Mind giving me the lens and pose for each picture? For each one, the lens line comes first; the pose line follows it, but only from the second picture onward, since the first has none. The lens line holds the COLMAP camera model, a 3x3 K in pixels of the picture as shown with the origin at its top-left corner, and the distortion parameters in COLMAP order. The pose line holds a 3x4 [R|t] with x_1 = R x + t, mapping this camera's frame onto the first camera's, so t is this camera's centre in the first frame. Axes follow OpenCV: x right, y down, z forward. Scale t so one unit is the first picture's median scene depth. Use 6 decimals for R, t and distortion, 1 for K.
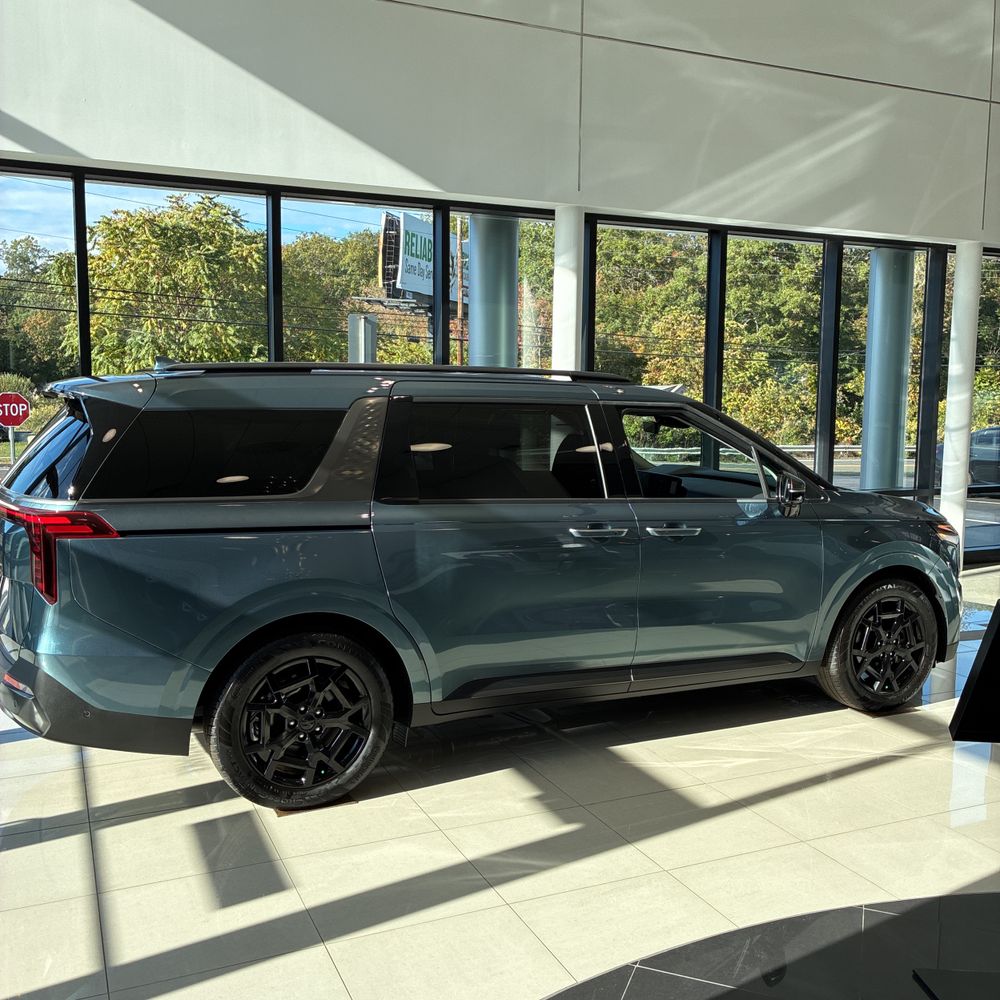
lens RADIAL K [[1023.1, 0, 500.0], [0, 1023.1, 500.0], [0, 0, 1]] dist [0.012998, -0.006058]
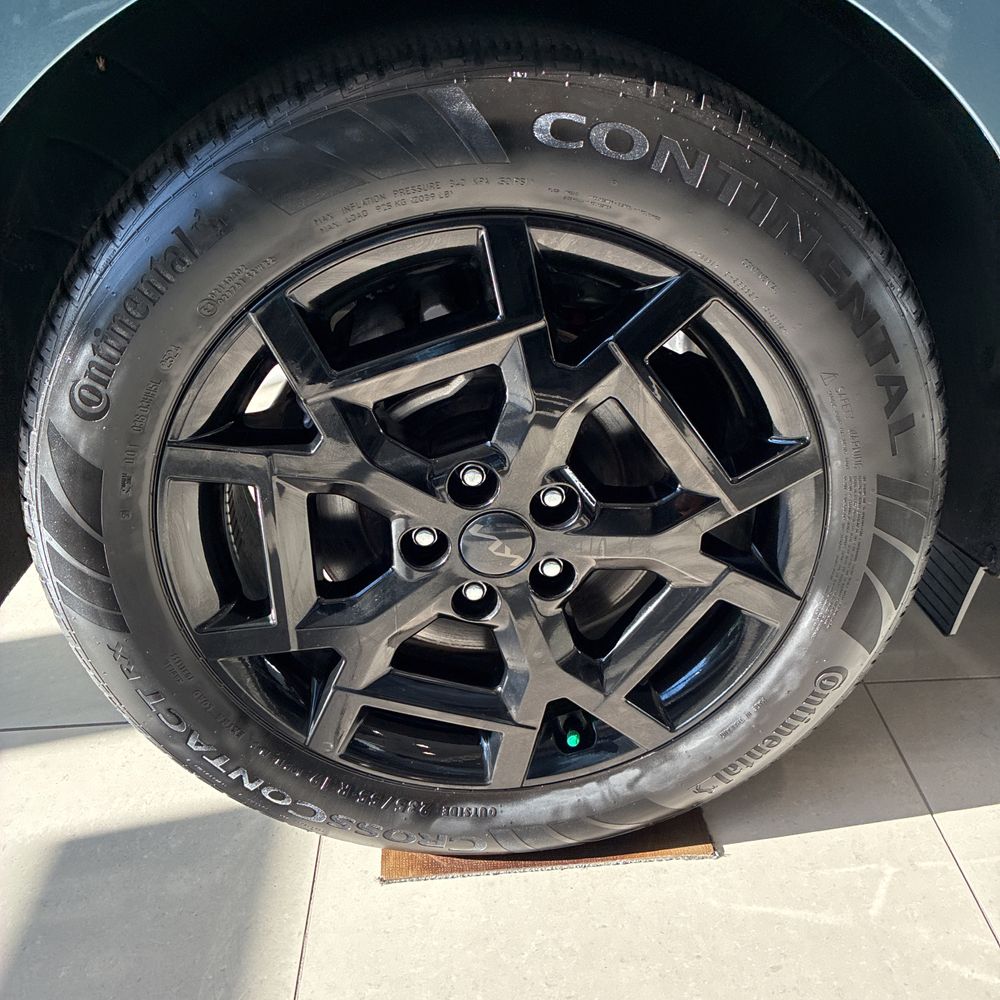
lens RADIAL K [[1015.4, 0, 507.3], [0, 1015.4, 480.6], [0, 0, 1]] dist [0.020923, 0.003201]
pose [[0.921409, 0.150851, -0.358120, -0.060084], [0.006173, 0.915778, 0.401637, 0.064883], [0.388546, -0.372283, 0.842875, 0.433919]]
